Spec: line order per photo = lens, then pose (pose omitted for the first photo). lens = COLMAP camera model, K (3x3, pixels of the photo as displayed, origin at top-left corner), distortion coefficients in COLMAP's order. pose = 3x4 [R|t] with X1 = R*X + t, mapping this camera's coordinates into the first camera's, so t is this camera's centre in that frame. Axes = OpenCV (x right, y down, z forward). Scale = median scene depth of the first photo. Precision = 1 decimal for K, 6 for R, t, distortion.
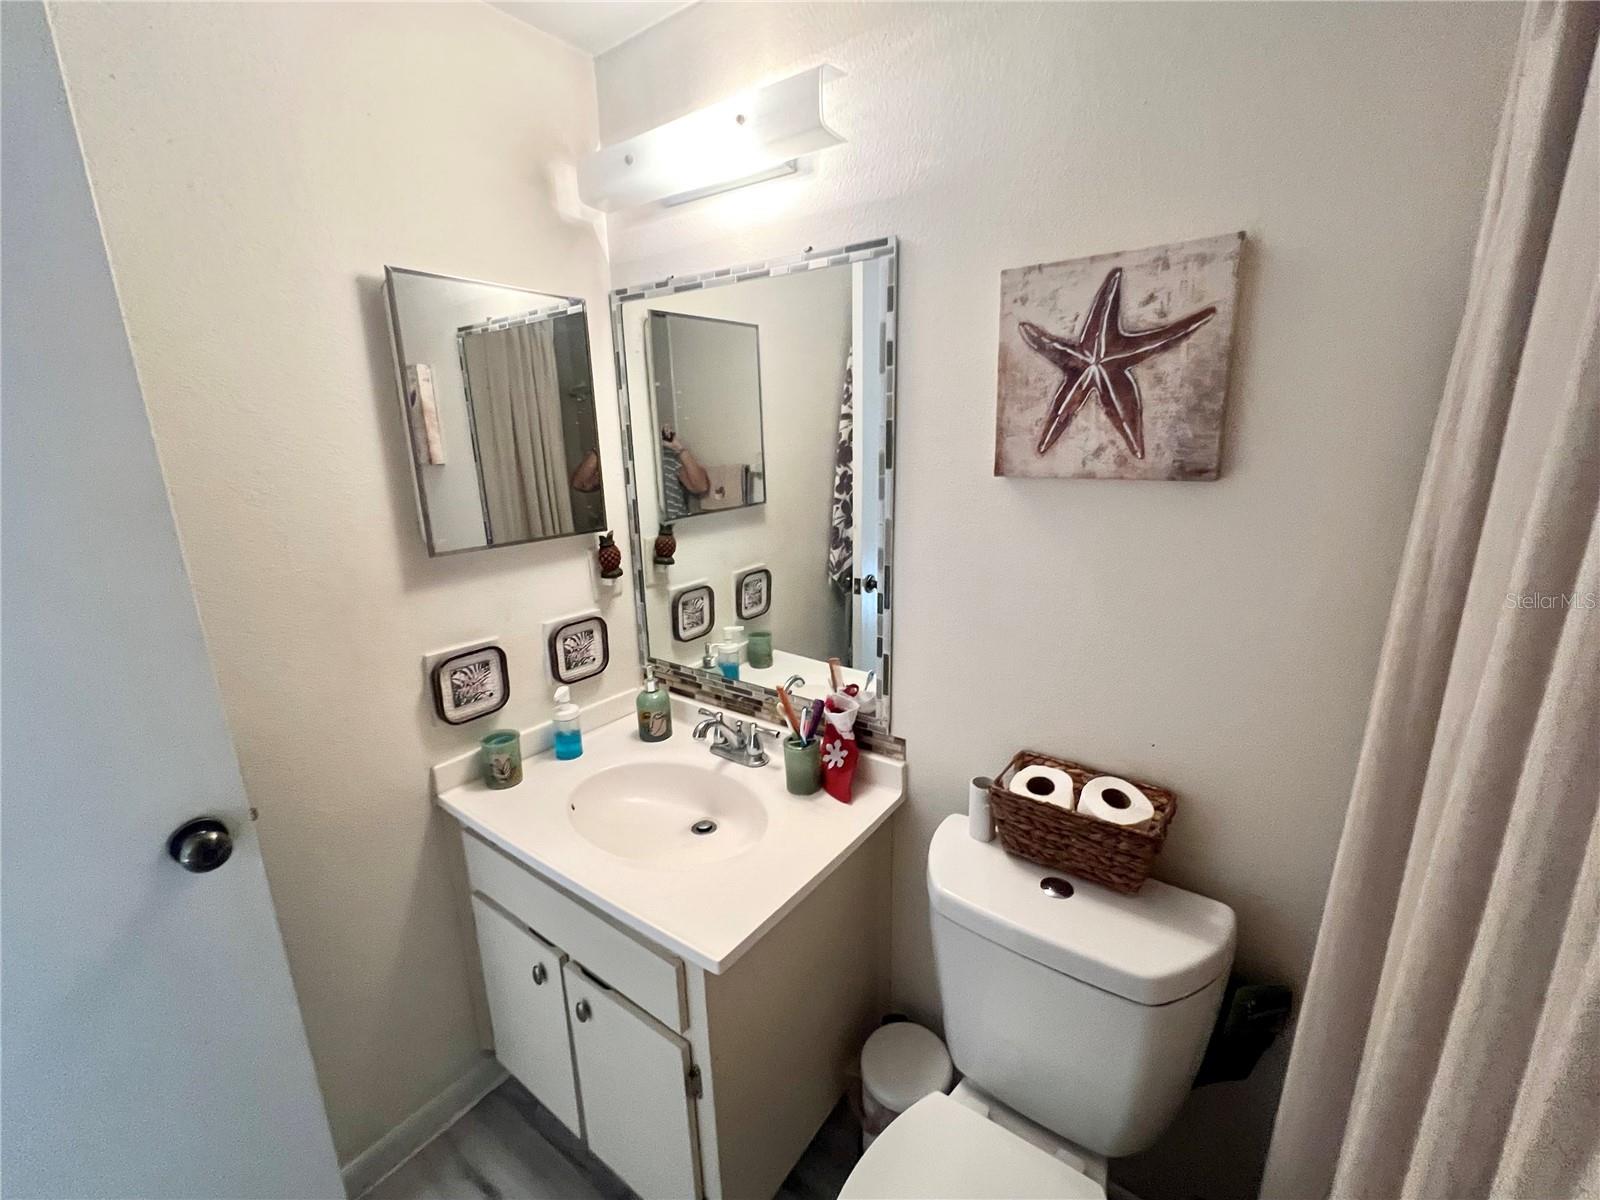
lens RADIAL K [[671.5, 0, 801.5], [0, 671.5, 597.6], [0, 0, 1]] dist [-0.008538, 0.001933]
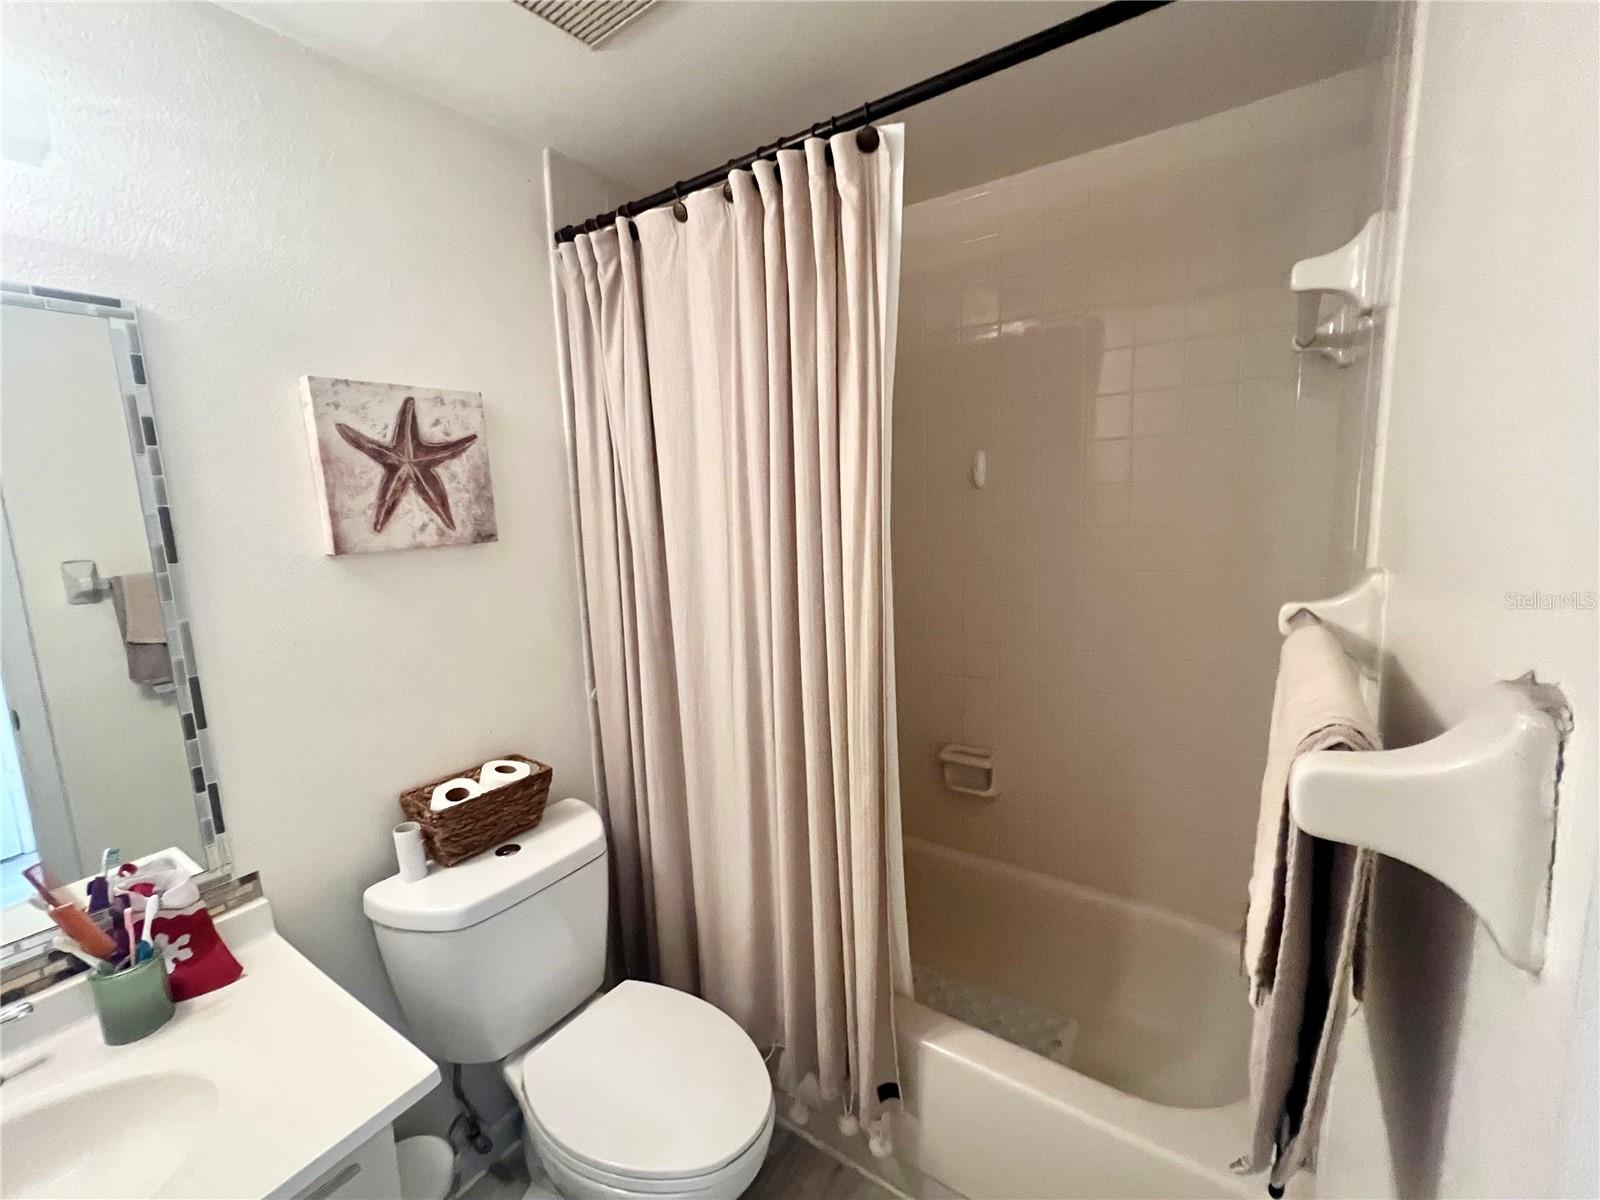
lens RADIAL K [[671.5, 0, 797.9], [0, 671.5, 601.1], [0, 0, 1]] dist [-0.008538, 0.001933]
pose [[-0.024080, -0.125156, 0.991845, -0.921280], [0.292040, 0.947975, 0.126710, -0.030513], [-0.956103, 0.292710, 0.013724, 0.316126]]
